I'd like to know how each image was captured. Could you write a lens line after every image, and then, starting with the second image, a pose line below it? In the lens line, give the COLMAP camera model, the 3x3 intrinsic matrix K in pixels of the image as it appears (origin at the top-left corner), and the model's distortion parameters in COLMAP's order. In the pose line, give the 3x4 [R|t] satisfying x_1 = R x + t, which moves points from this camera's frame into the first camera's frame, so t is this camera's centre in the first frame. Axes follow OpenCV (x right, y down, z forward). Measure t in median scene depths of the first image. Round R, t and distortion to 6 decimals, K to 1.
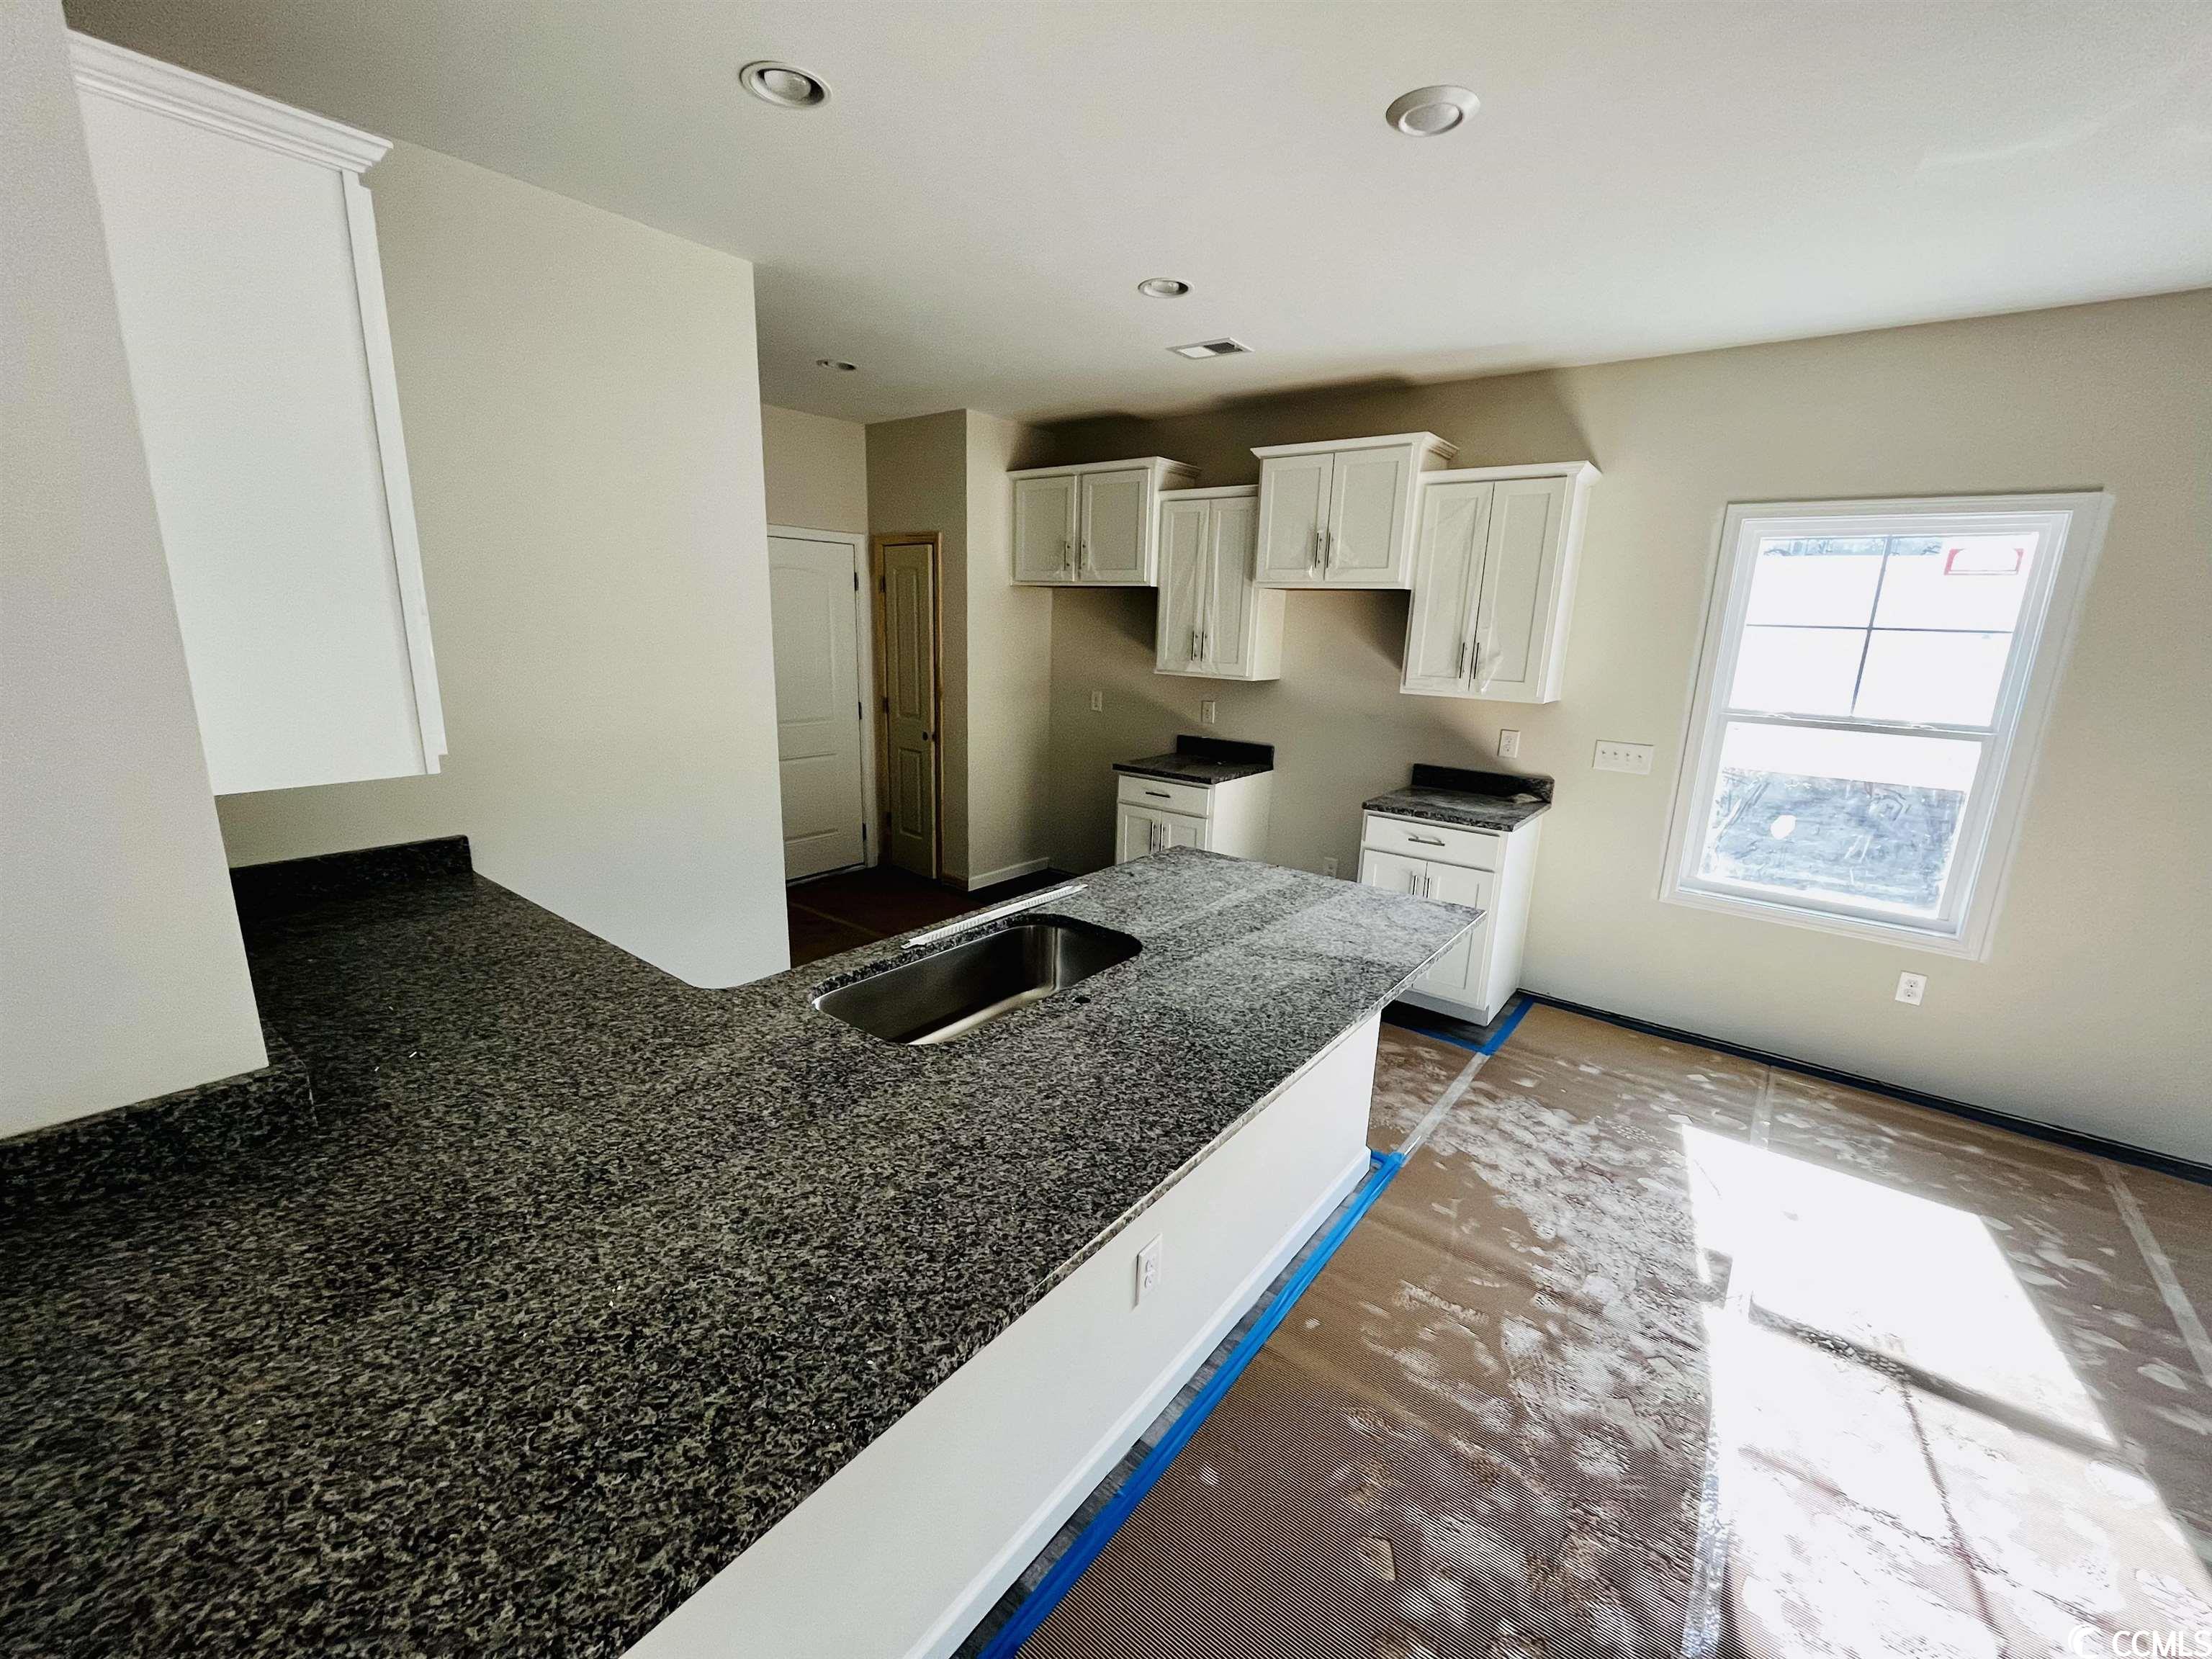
lens RADIAL K [[898.7, 0, 1106.5], [0, 898.7, 831.9], [0, 0, 1]] dist [-0.003013, 0.000518]
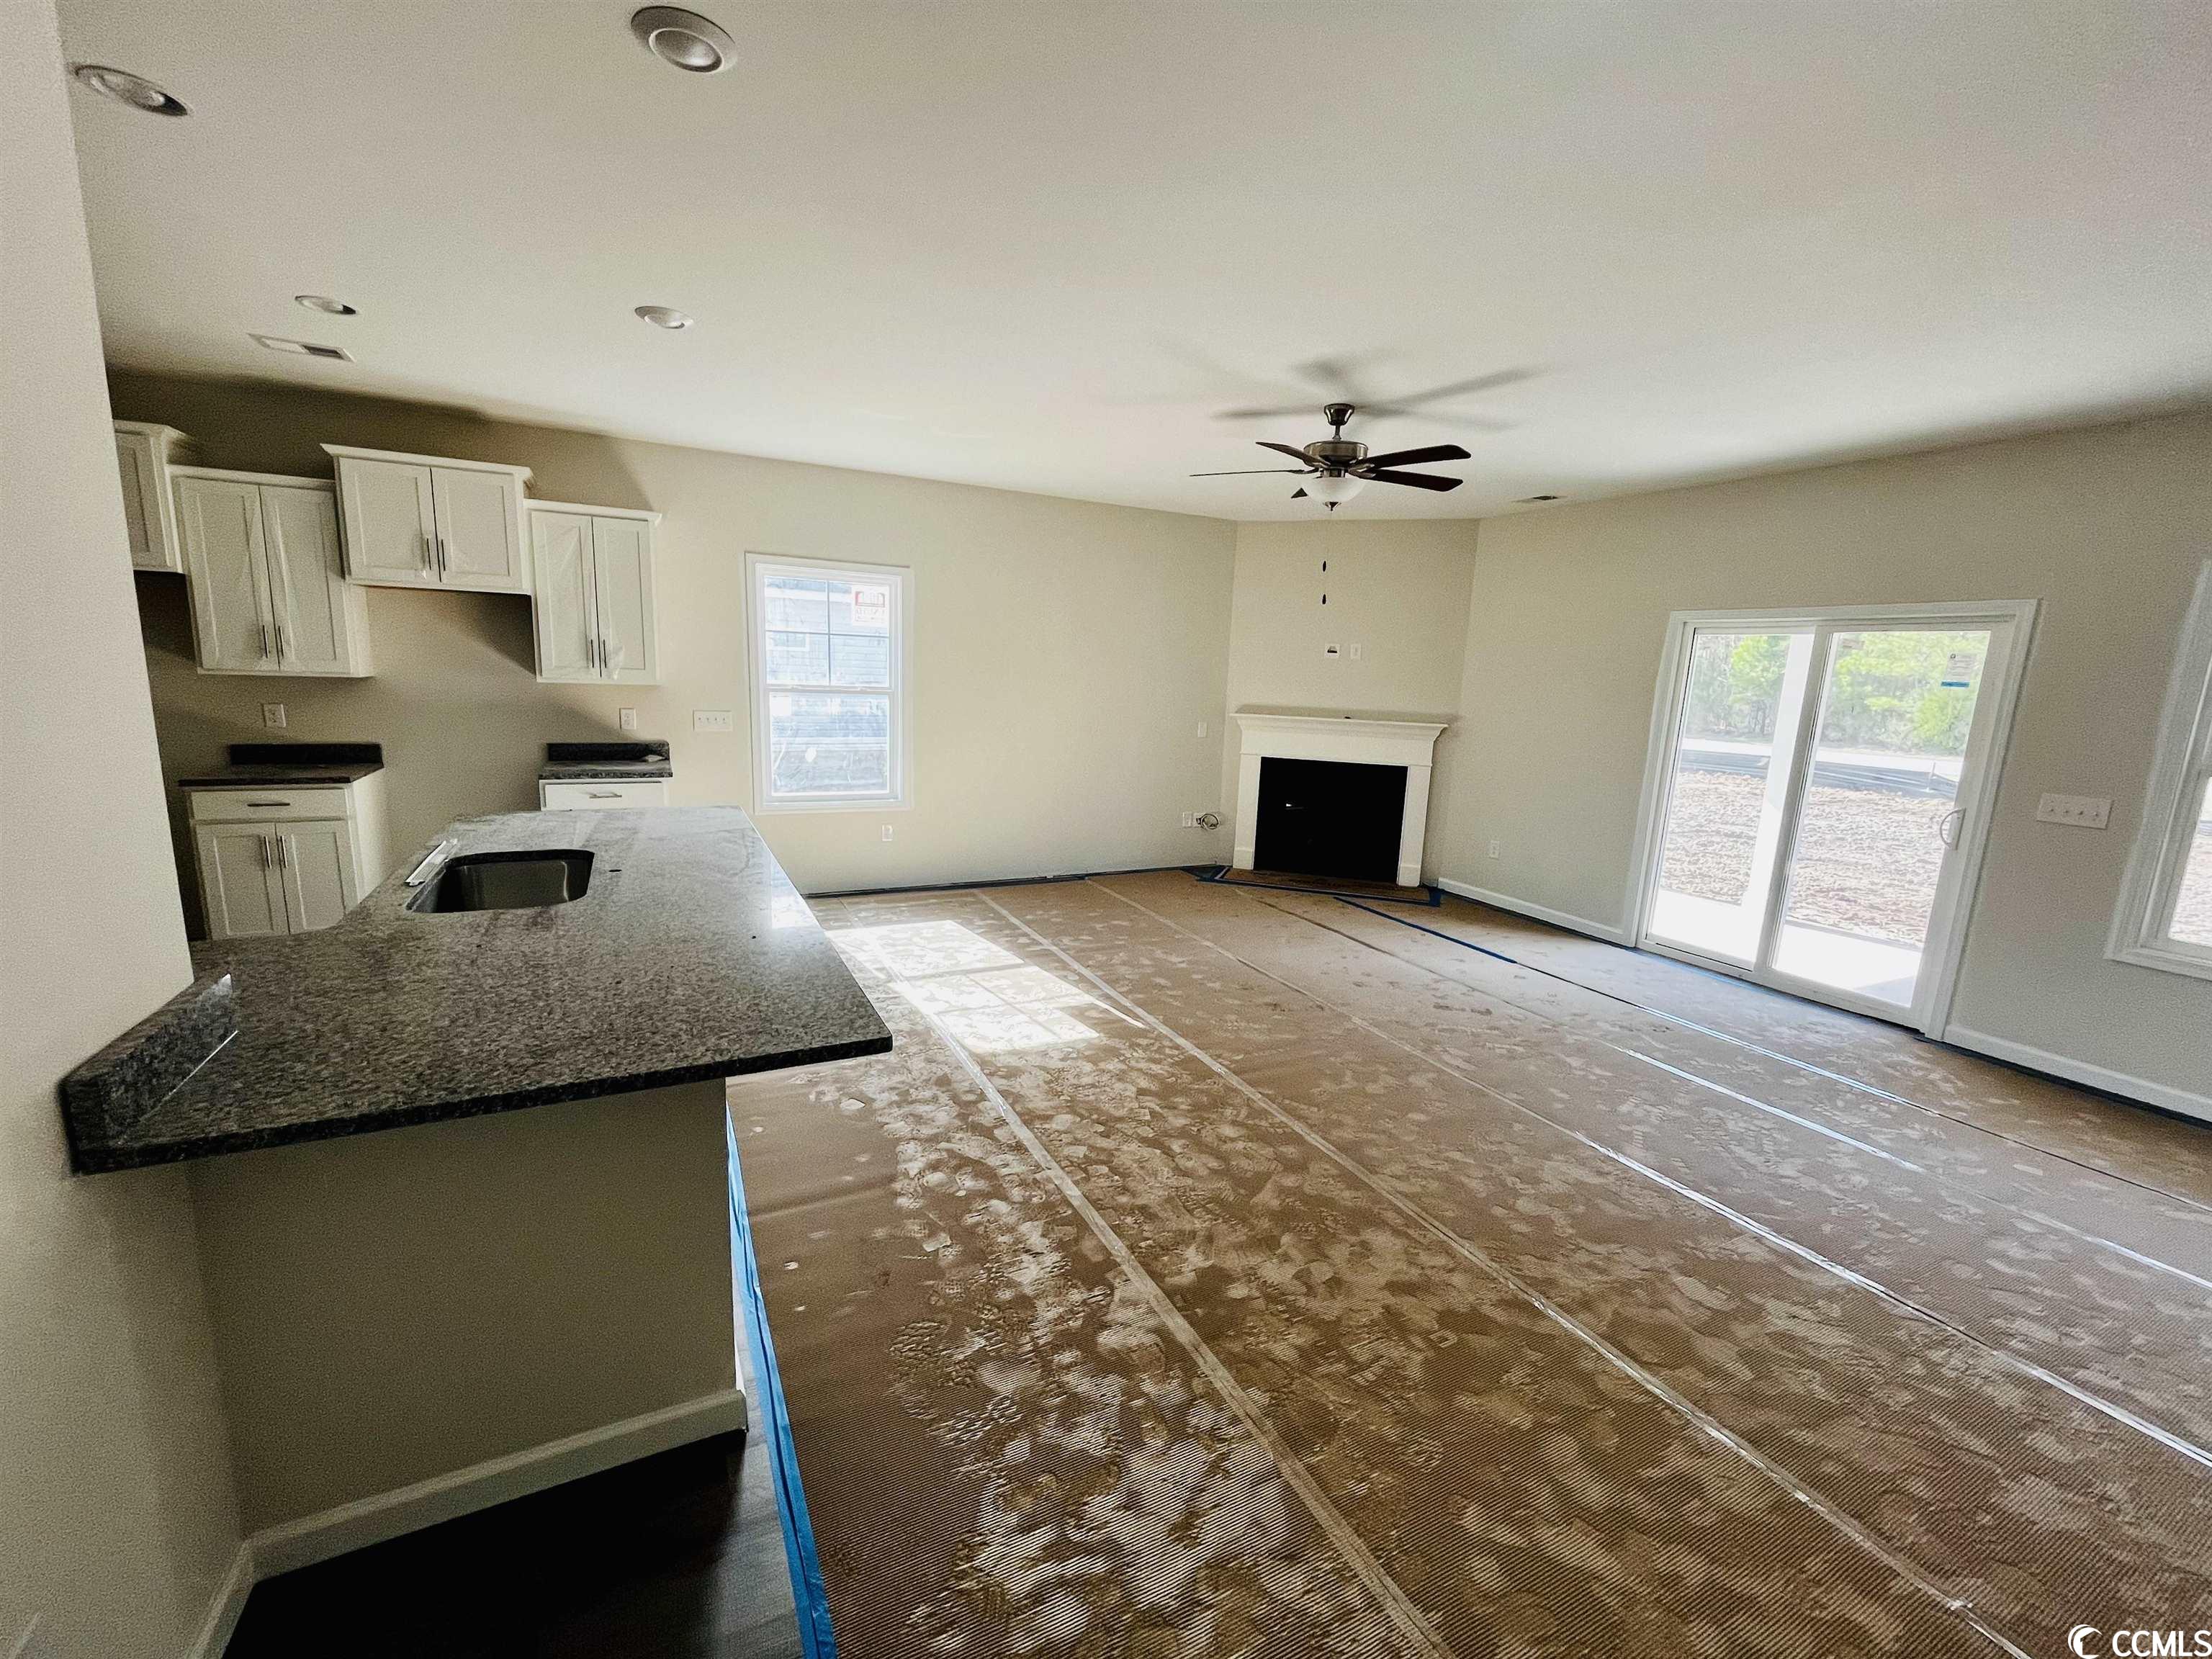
lens RADIAL K [[898.7, 0, 1095.8], [0, 898.7, 830.1], [0, 0, 1]] dist [-0.003013, 0.000518]
pose [[0.438199, -0.173599, 0.881955, -0.449108], [0.181713, 0.978024, 0.102225, 0.051403], [-0.880319, 0.115468, 0.460114, -0.179572]]
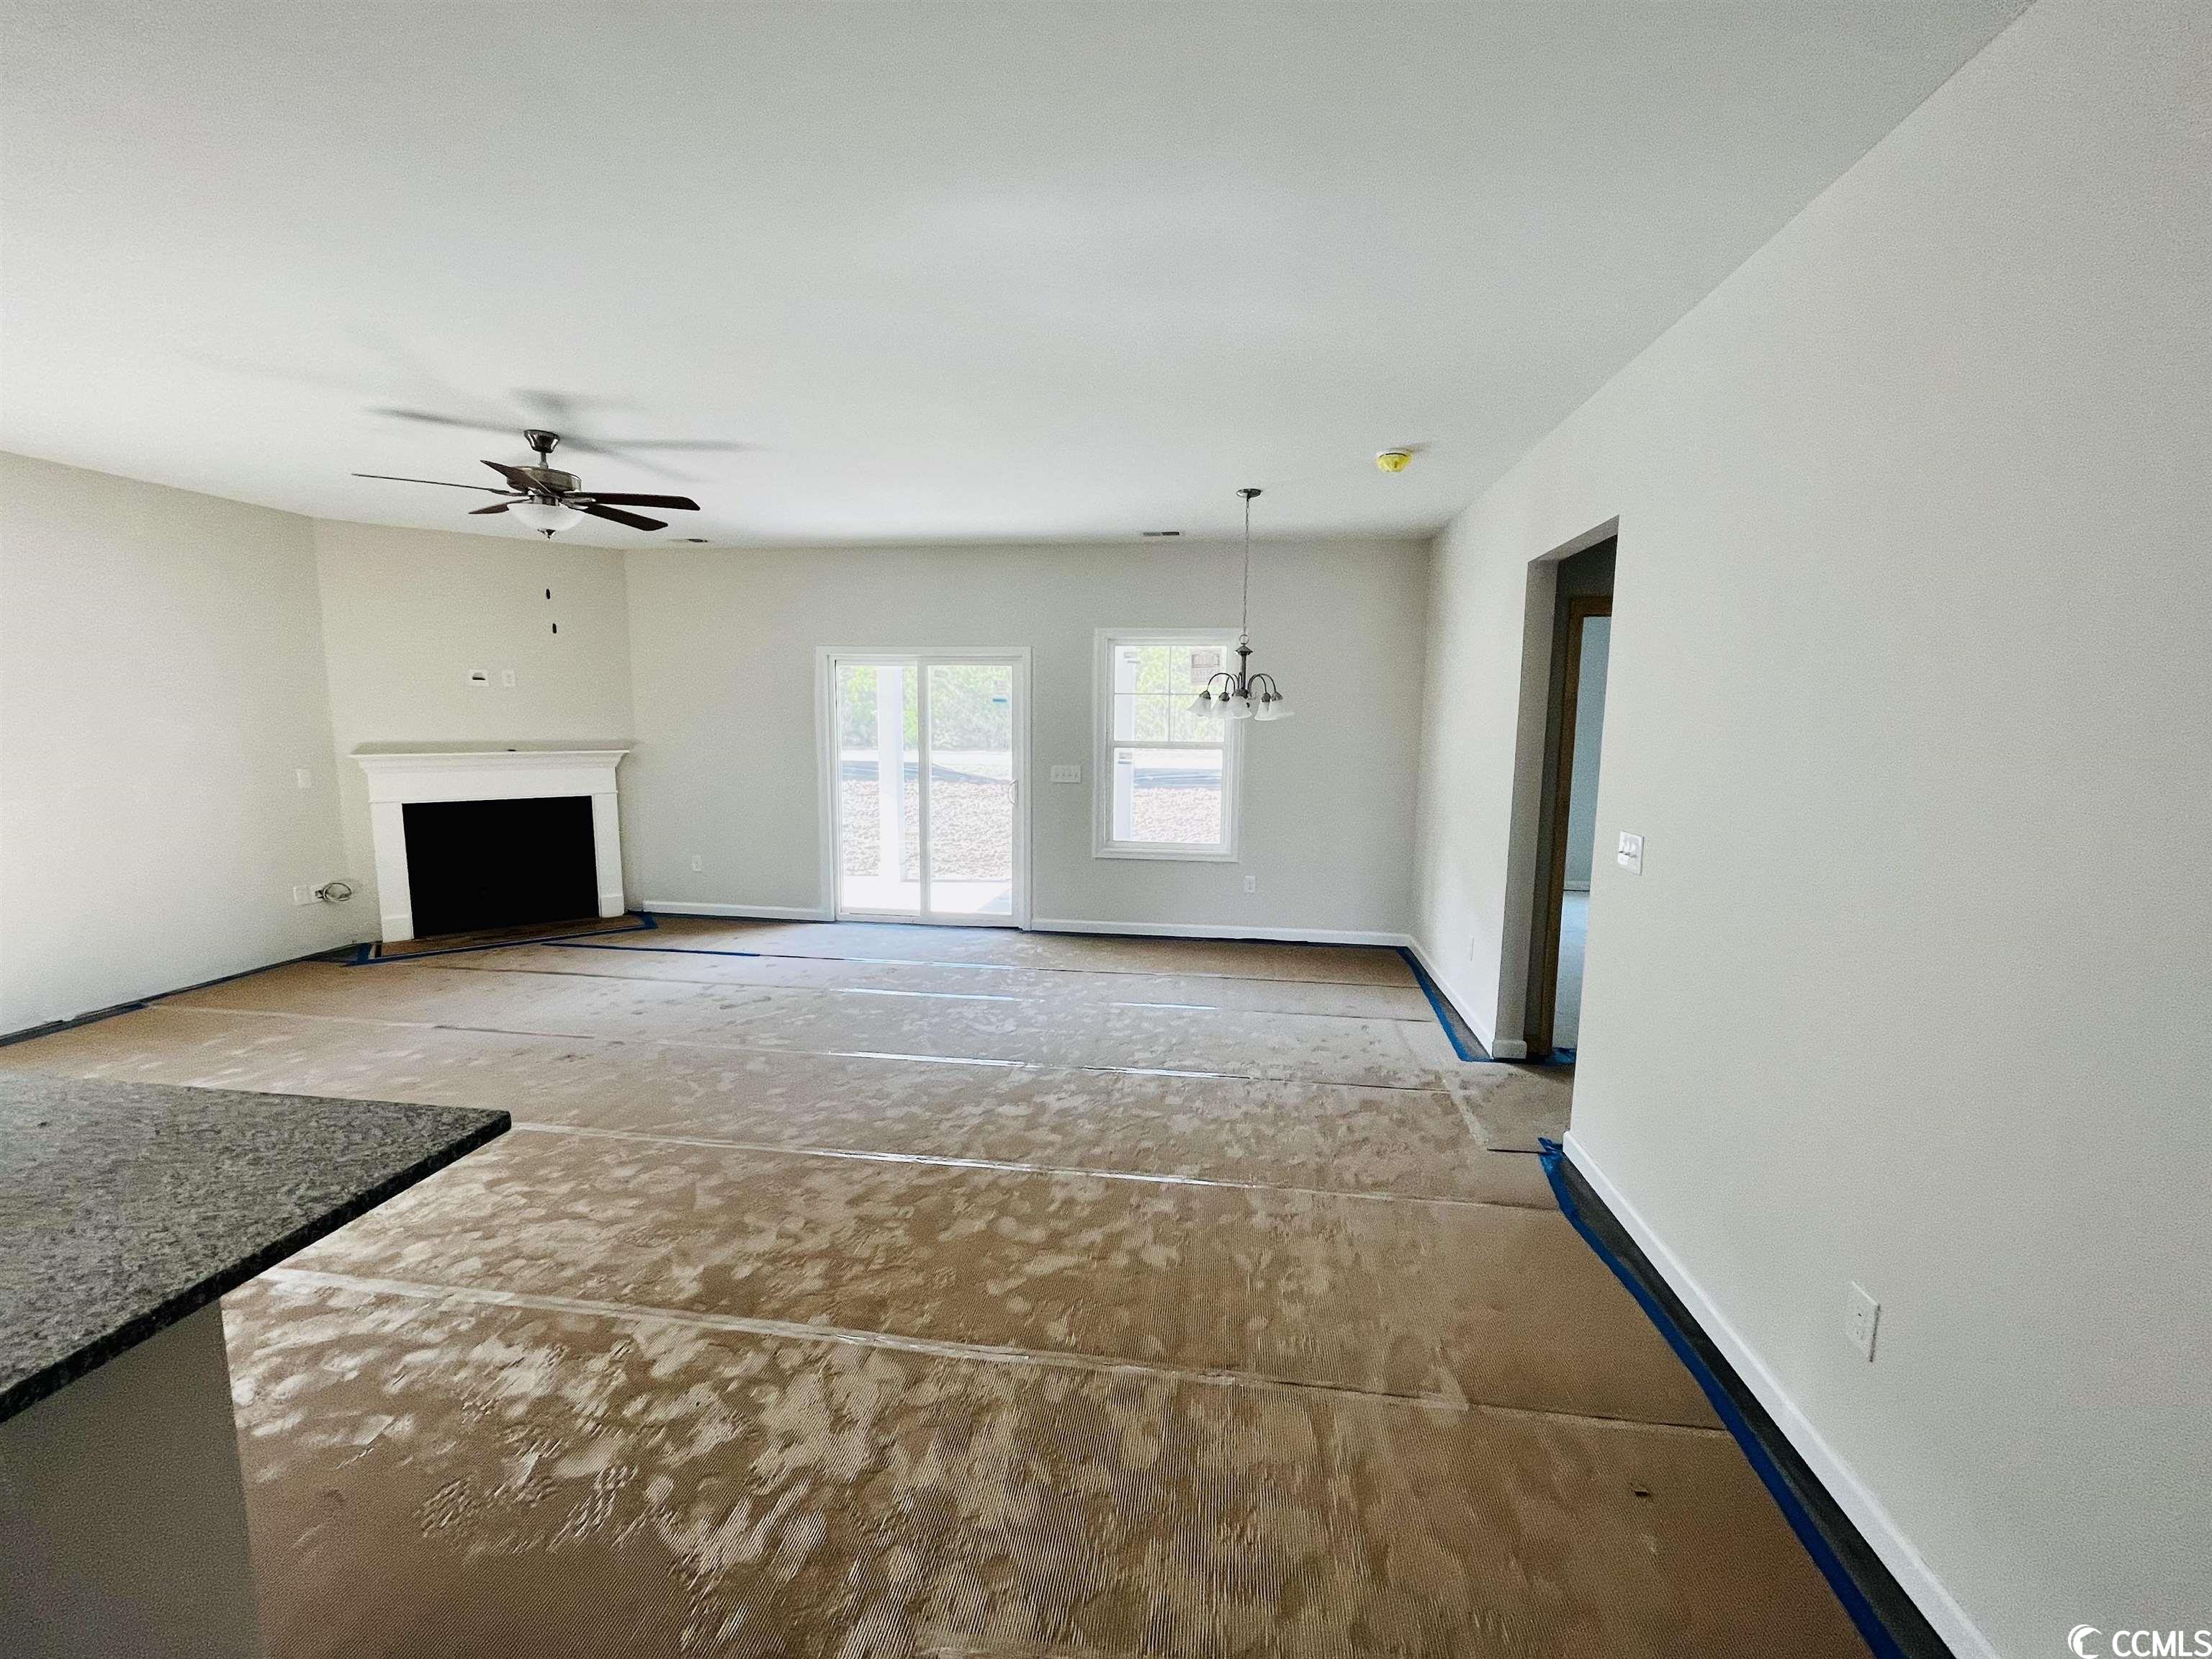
lens RADIAL K [[898.7, 0, 1103.3], [0, 898.7, 830.9], [0, 0, 1]] dist [-0.003013, 0.000518]
pose [[-0.488132, -0.149364, 0.859894, -0.573725], [0.175791, 0.948229, 0.264498, 0.000094], [-0.854883, 0.280271, -0.436604, 0.017889]]
